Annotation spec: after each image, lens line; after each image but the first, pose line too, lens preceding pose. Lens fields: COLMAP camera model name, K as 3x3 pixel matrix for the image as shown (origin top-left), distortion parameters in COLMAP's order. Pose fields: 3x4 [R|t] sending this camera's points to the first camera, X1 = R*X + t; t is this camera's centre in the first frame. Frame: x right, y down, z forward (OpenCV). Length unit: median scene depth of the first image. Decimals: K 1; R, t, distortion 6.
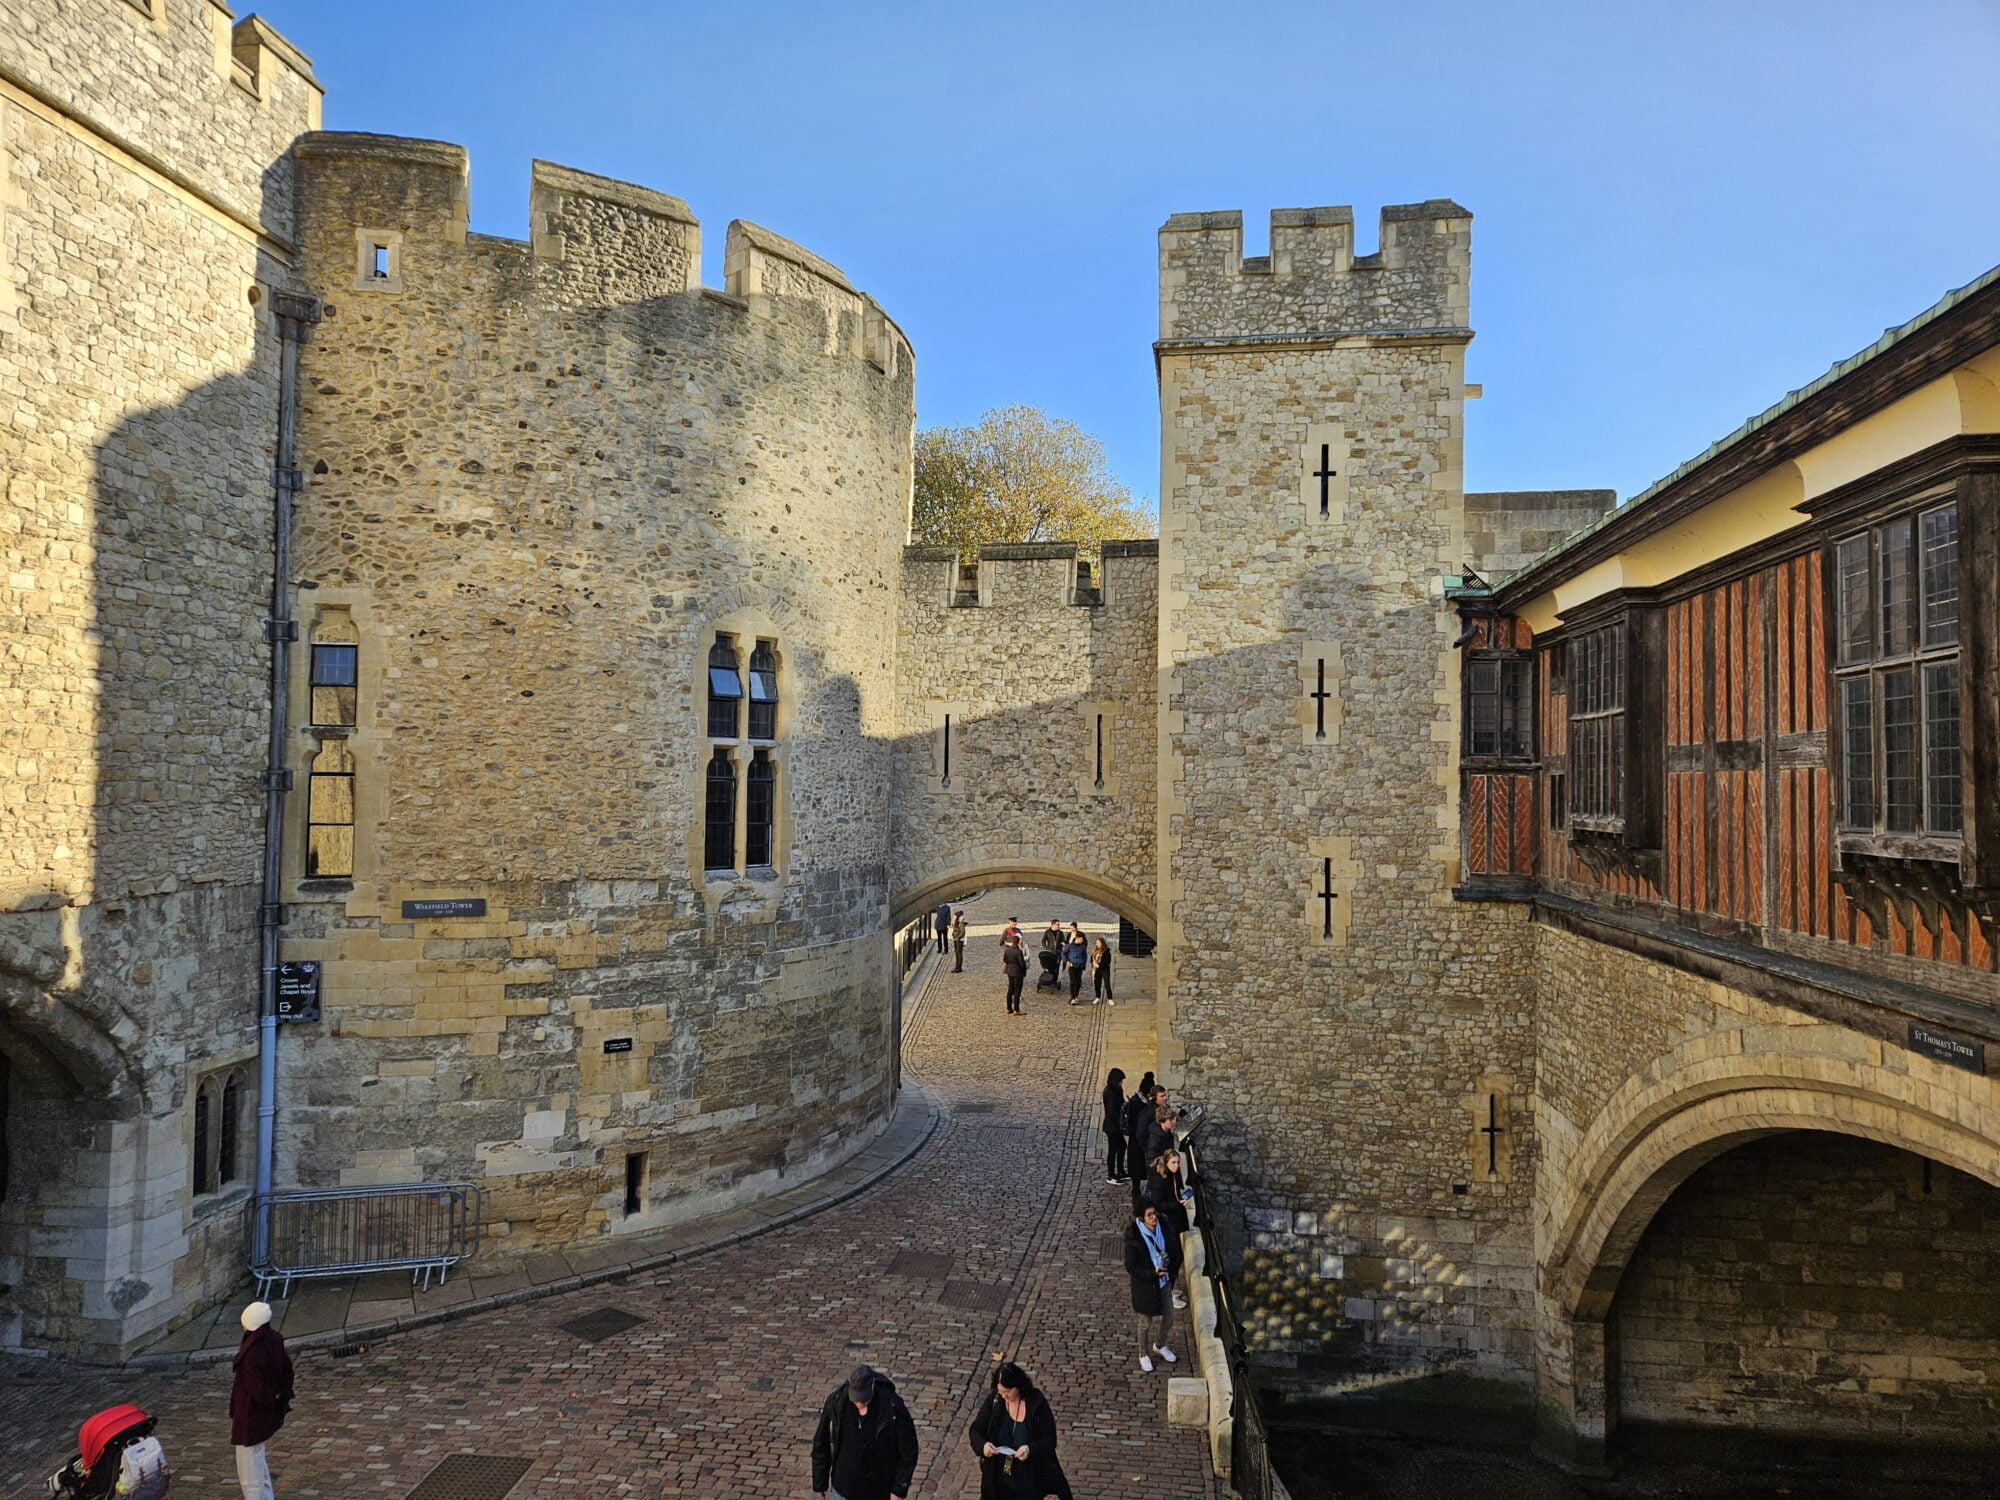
lens RADIAL K [[1322.8, 0, 1000.8], [0, 1322.8, 748.5], [0, 0, 1]] dist [-0.002311, -0.001359]
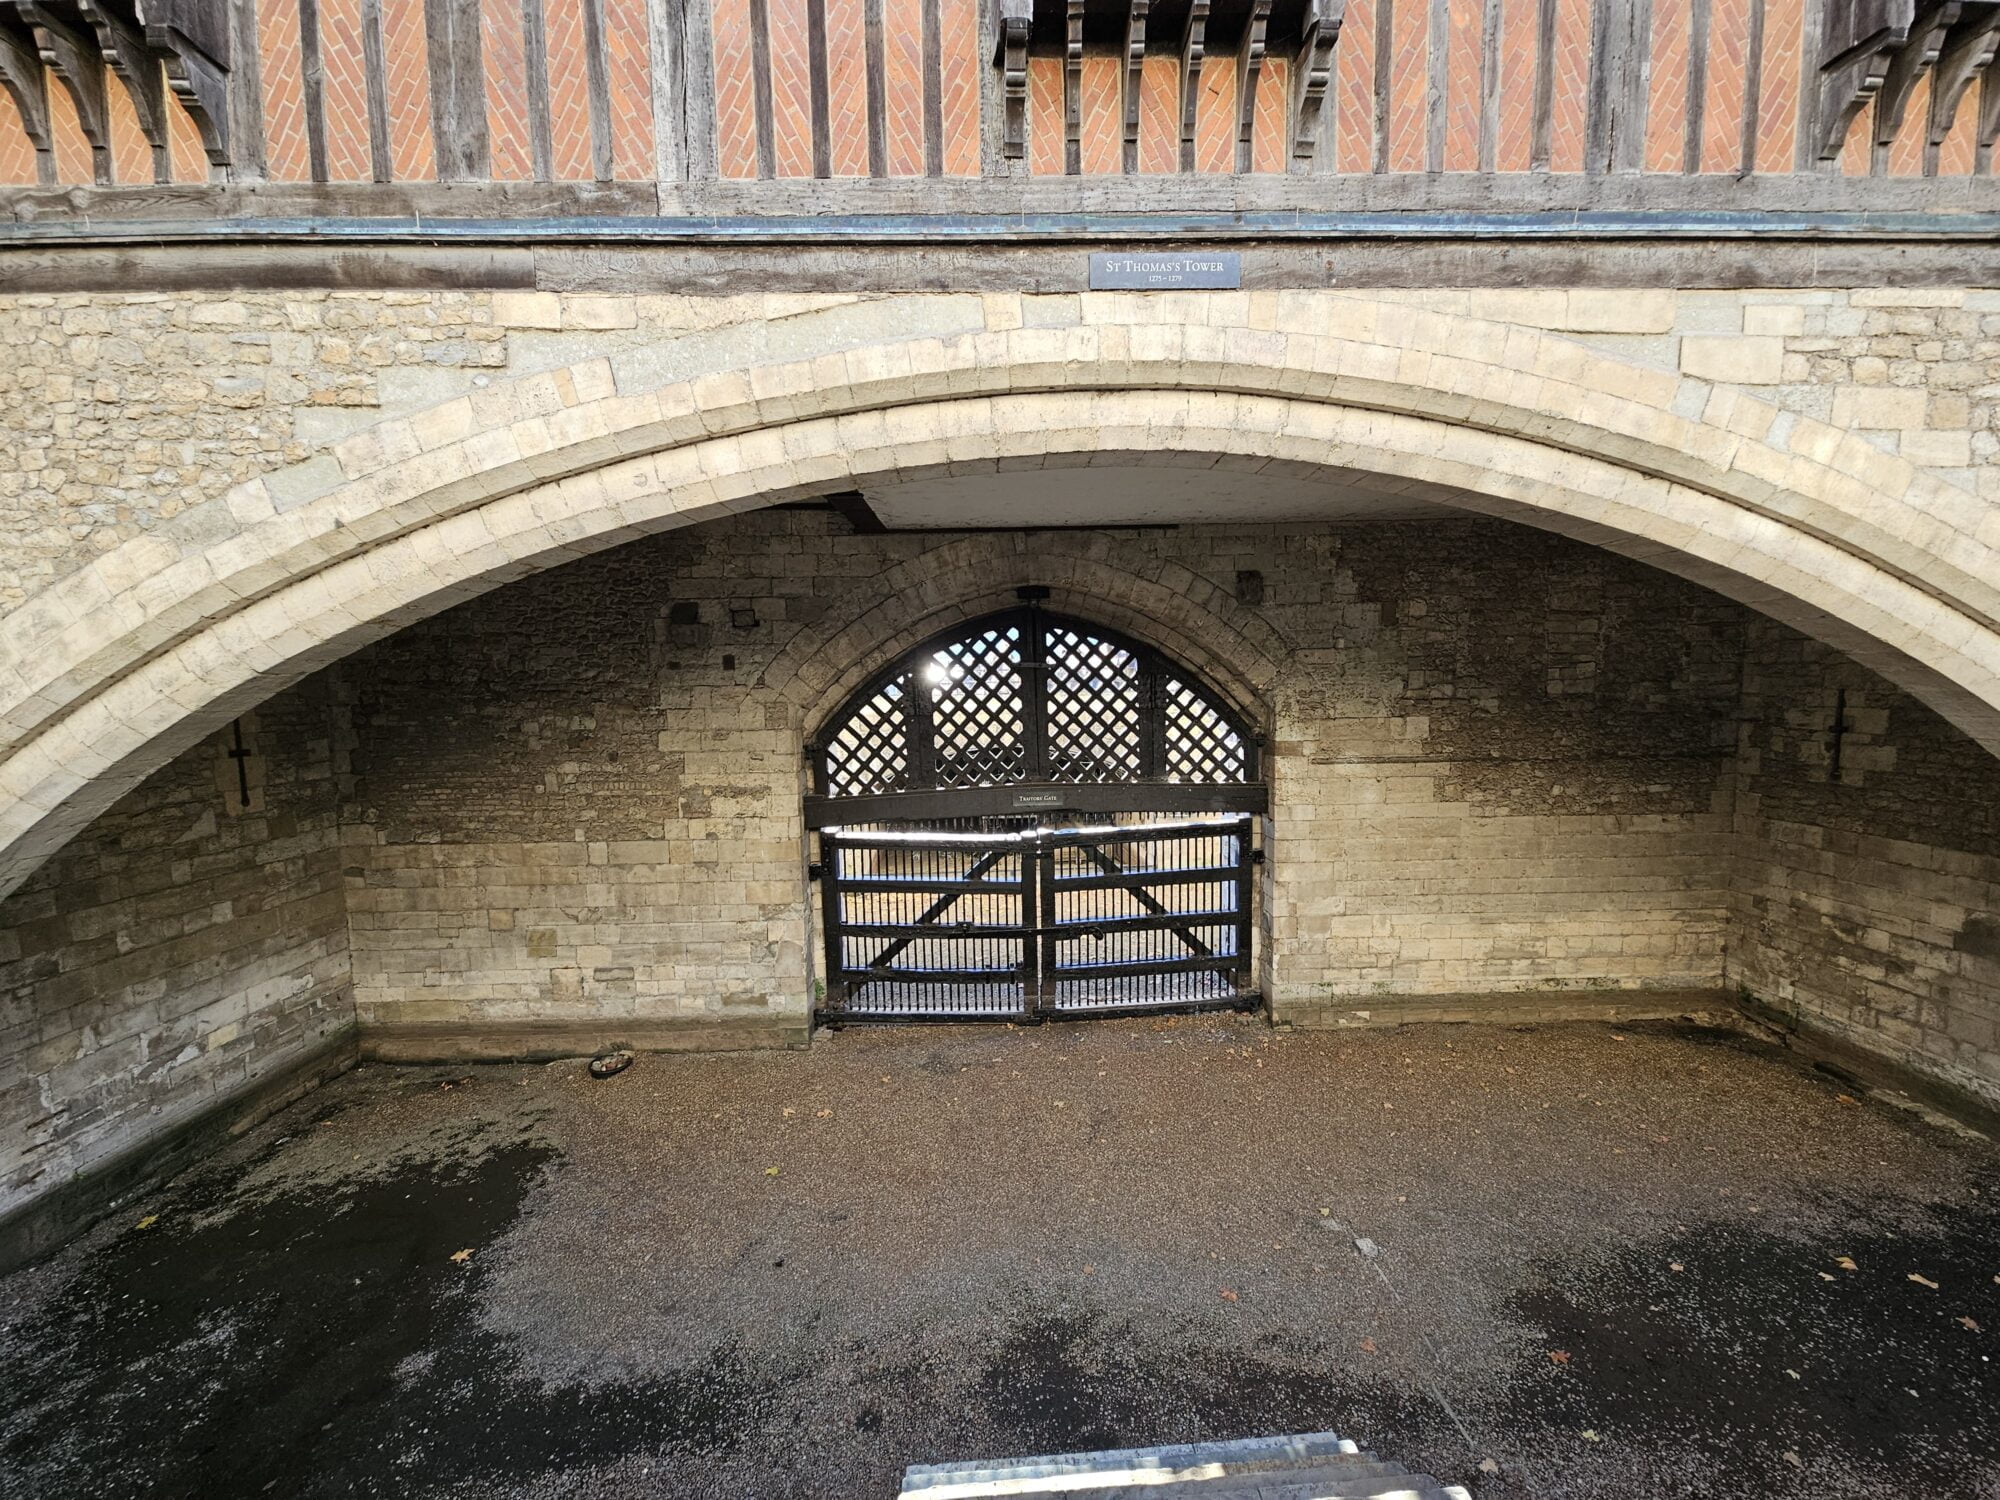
lens RADIAL K [[836.5, 0, 1001.0], [0, 836.5, 753.4], [0, 0, 1]] dist [0.000412, -0.000308]
pose [[-0.134310, -0.101478, 0.985730, 0.082982], [-0.020849, 0.994812, 0.099572, 0.234974], [-0.990720, -0.007178, -0.135729, 0.572959]]
